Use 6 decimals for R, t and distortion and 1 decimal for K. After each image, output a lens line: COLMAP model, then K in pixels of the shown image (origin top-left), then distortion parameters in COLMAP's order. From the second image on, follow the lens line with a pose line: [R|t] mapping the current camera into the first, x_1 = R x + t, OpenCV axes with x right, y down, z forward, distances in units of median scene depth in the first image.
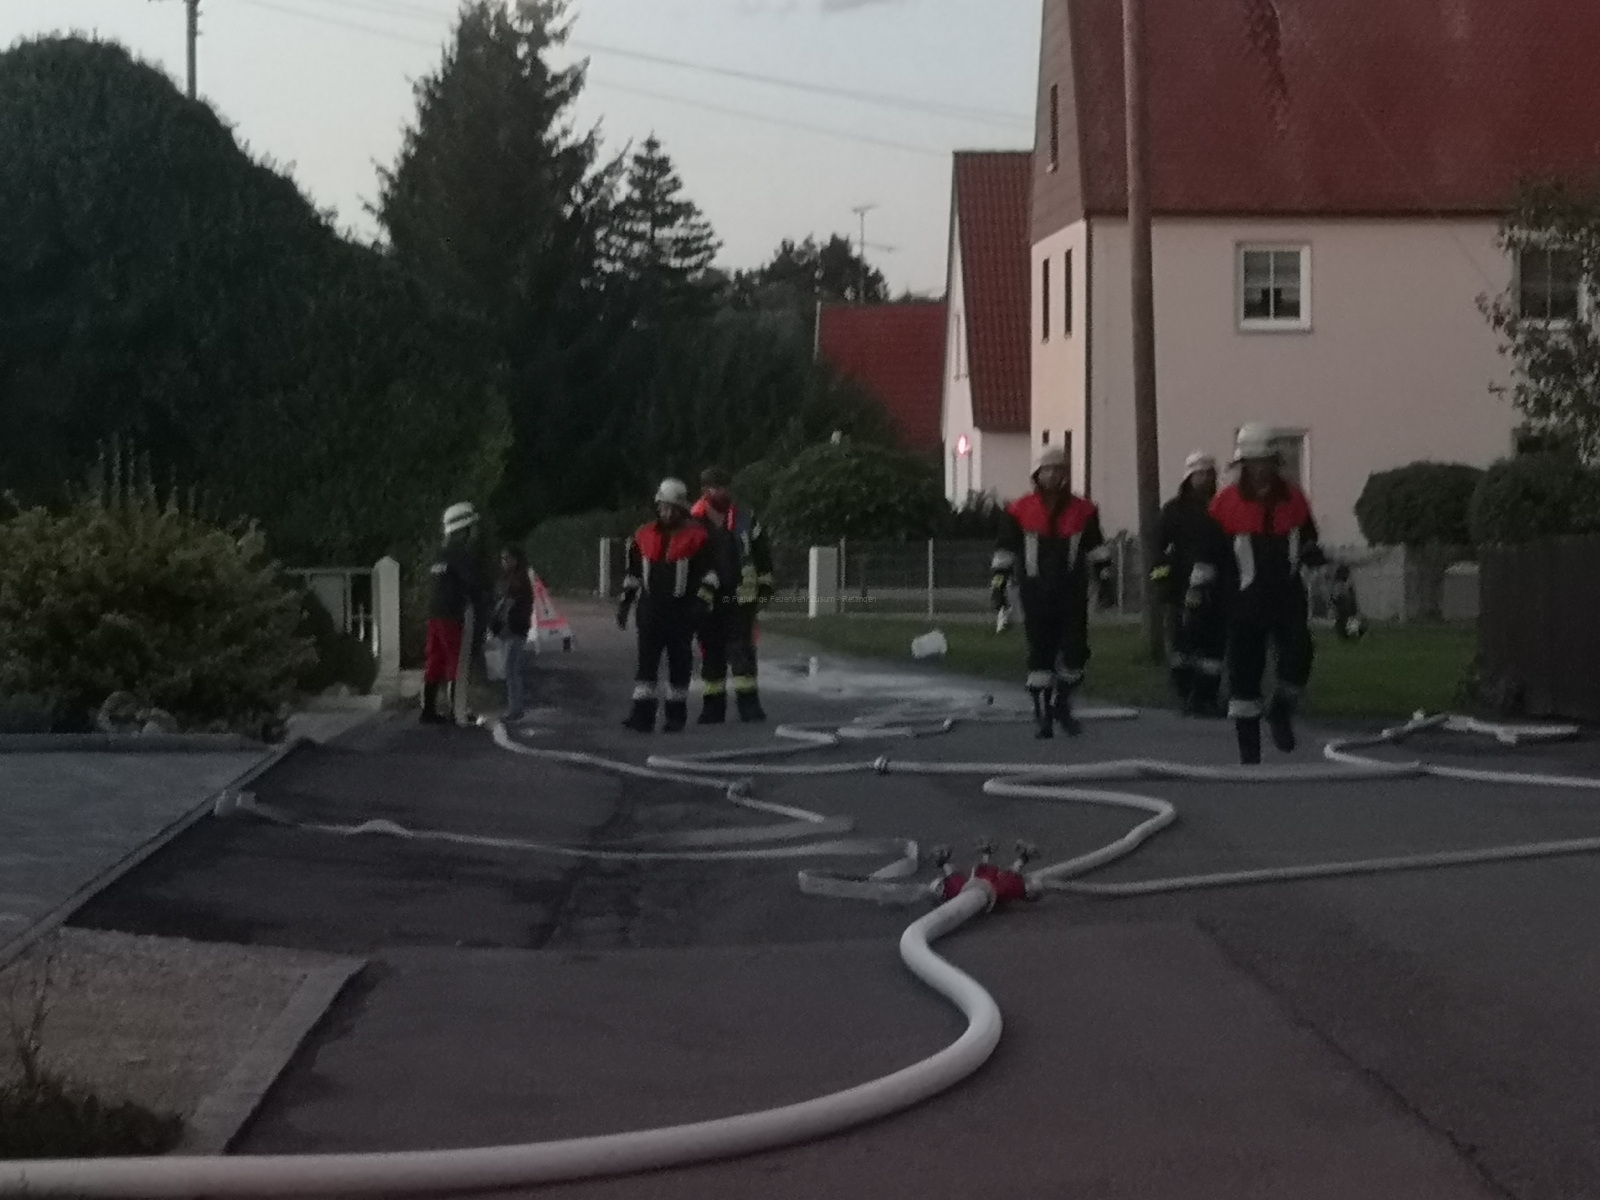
lens RADIAL K [[4918.7, 0, 800.0], [0, 4918.7, 600.0], [0, 0, 1]] dist [0.089361, 0.814256]
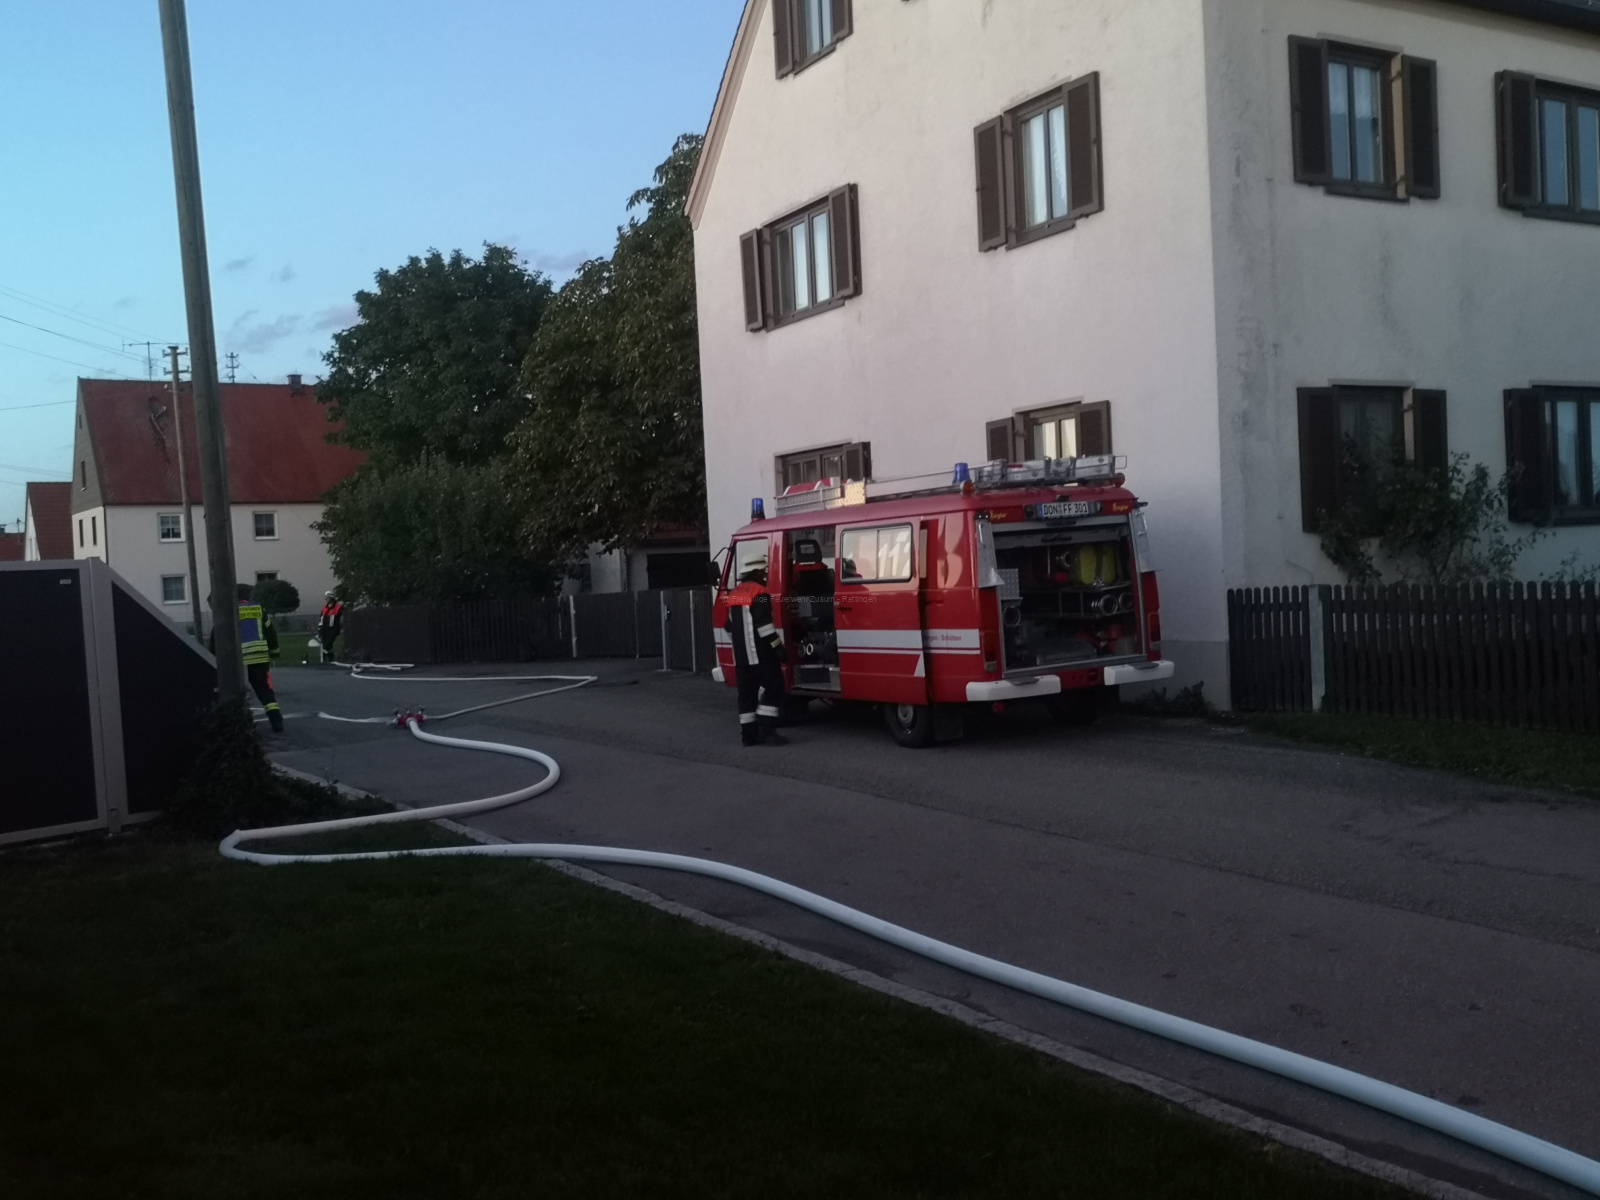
lens RADIAL K [[1513.7, 0, 800.0], [0, 1513.7, 600.0], [0, 0, 1]] dist [0.151436, -0.420301]
pose [[0.857160, -0.047455, 0.512859, -0.106986], [0.052178, 0.998624, 0.005197, -0.006603], [-0.512400, 0.022305, 0.858457, -0.019729]]
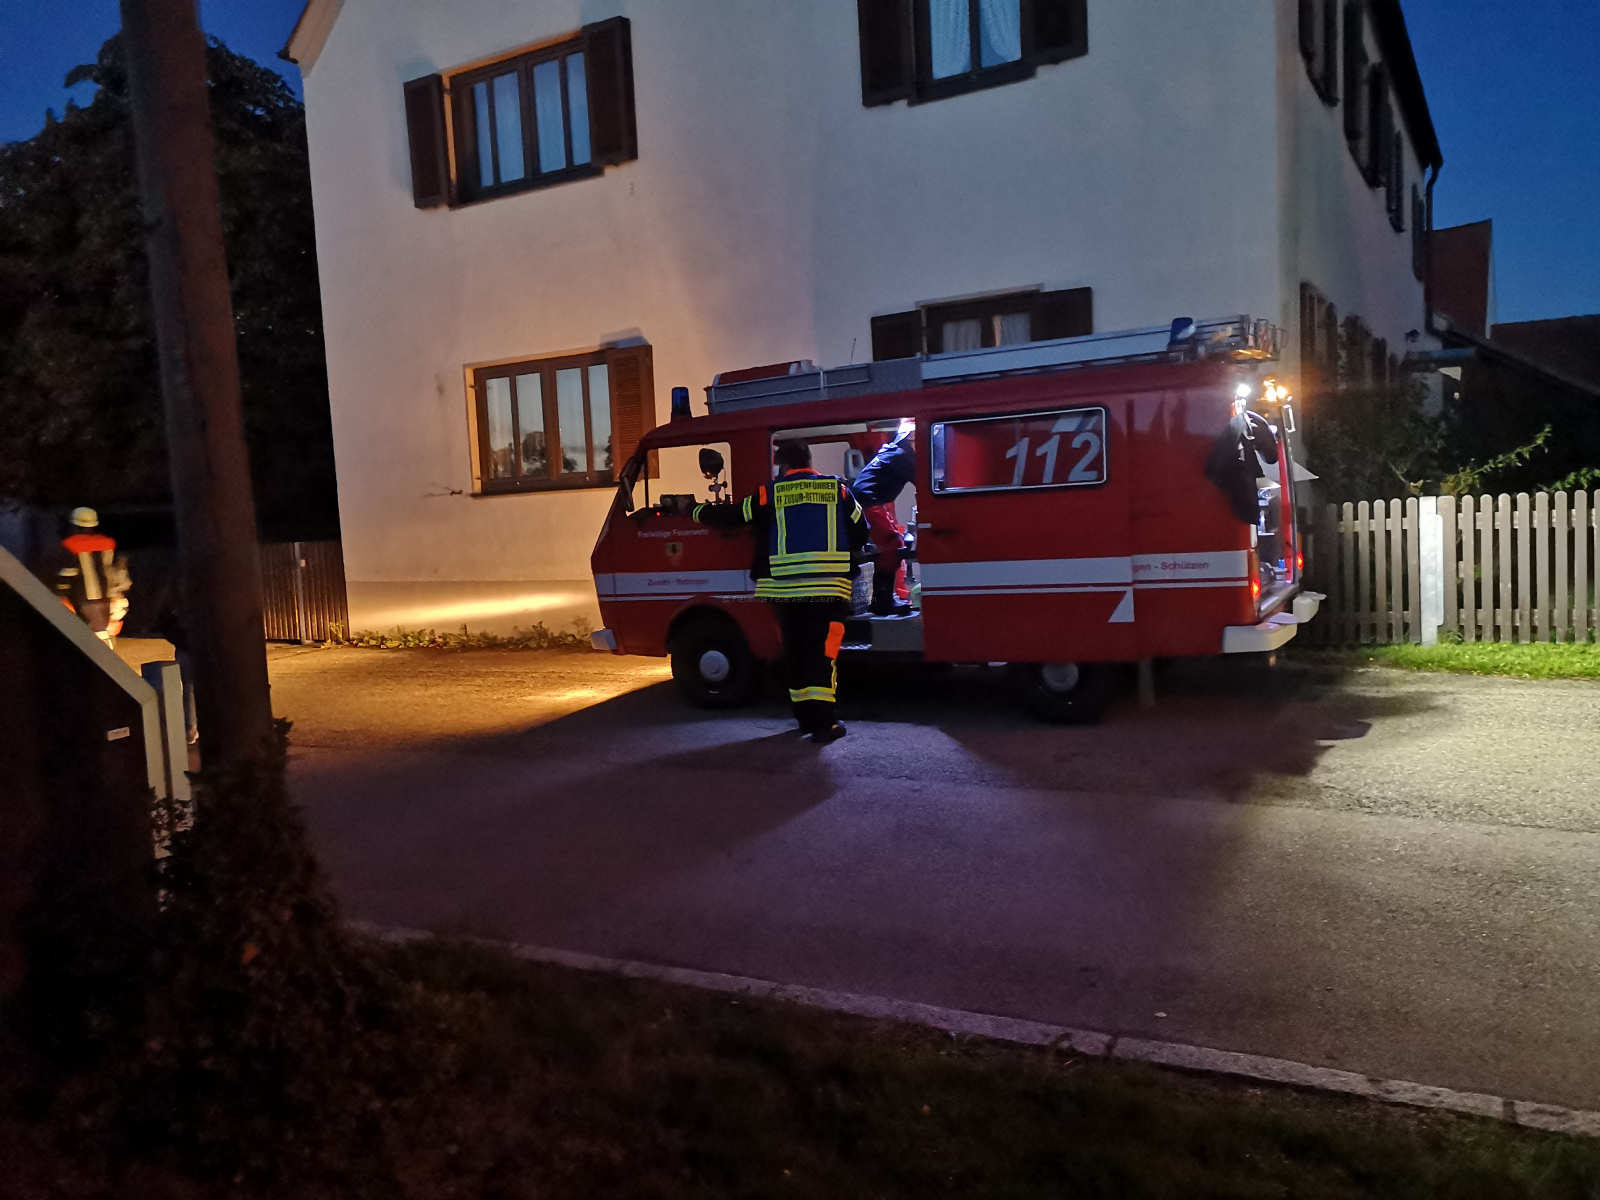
lens RADIAL K [[1255.8, 0, 793.2], [0, 1255.8, 596.1], [0, 0, 1]] dist [0.046139, -0.031580]
pose [[0.484541, -0.083988, 0.870728, -0.107866], [0.066522, 0.996036, 0.059056, -0.005781], [-0.872236, 0.029308, 0.488207, 0.176359]]
